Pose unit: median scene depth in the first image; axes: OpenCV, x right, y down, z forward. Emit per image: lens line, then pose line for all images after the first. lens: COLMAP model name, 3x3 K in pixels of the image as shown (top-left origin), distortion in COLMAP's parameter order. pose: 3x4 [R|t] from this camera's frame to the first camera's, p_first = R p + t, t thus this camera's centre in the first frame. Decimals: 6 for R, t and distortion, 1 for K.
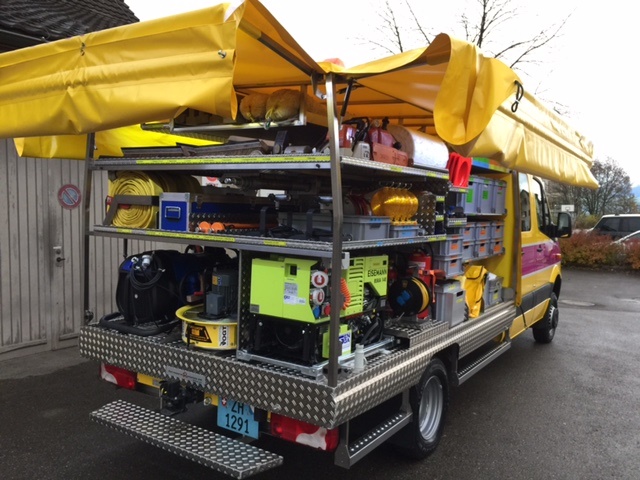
lens RADIAL K [[560.1, 0, 320.0], [0, 560.1, 240.0], [0, 0, 1]] dist [0.000777, 0.000267]
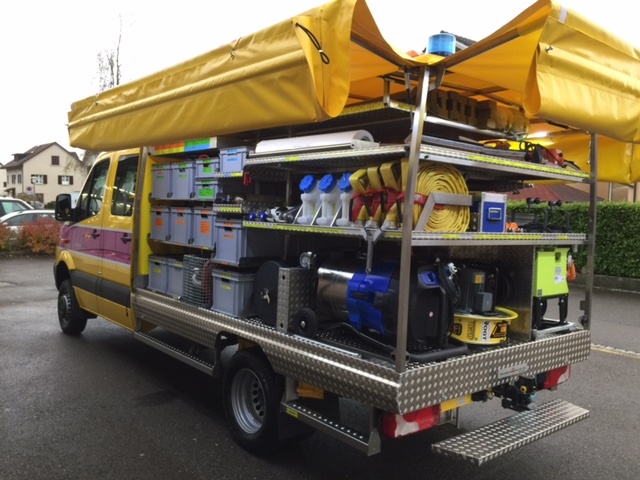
lens RADIAL K [[560.1, 0, 320.0], [0, 560.1, 240.0], [0, 0, 1]] dist [0.000777, 0.000267]
pose [[0.283191, -0.063974, 0.956928, -1.299694], [0.030352, 0.997871, 0.057729, -0.070040], [-0.958583, 0.012696, 0.284529, 1.030033]]
